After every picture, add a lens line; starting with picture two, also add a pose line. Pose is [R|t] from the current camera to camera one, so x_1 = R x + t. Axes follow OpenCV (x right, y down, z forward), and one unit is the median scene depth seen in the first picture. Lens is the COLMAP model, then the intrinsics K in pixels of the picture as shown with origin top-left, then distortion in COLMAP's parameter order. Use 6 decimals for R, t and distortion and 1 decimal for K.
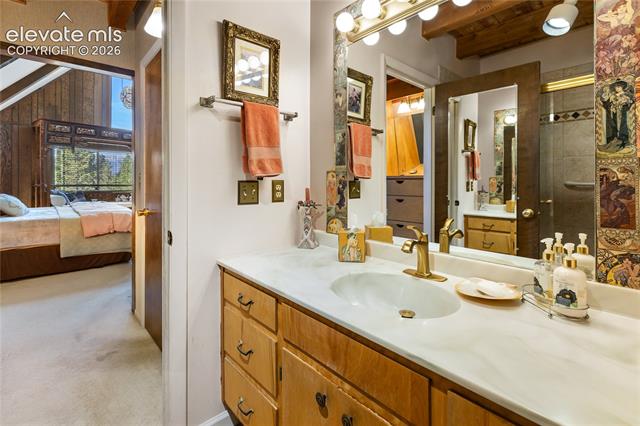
lens RADIAL K [[297.9, 0, 318.5], [0, 297.9, 181.3], [0, 0, 1]] dist [-0.001536, -0.000292]
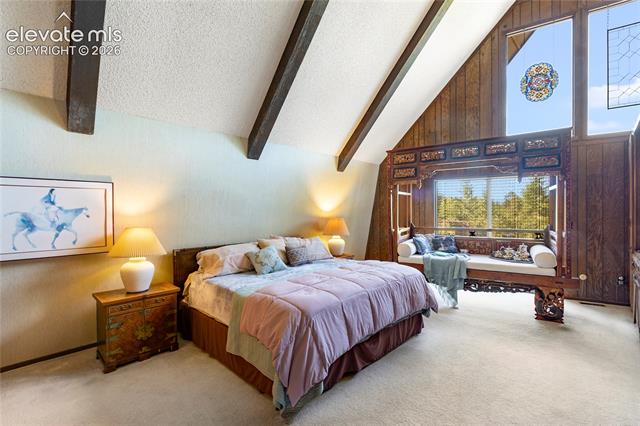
lens RADIAL K [[284.5, 0, 320.0], [0, 284.5, 213.0], [0, 0, 1]] dist [0.001395, 0.000060]
pose [[0.058843, 0.005986, -0.998249, -0.110707], [0.010766, 0.999920, 0.006631, -0.035576], [0.998209, -0.011138, 0.058774, 0.652623]]
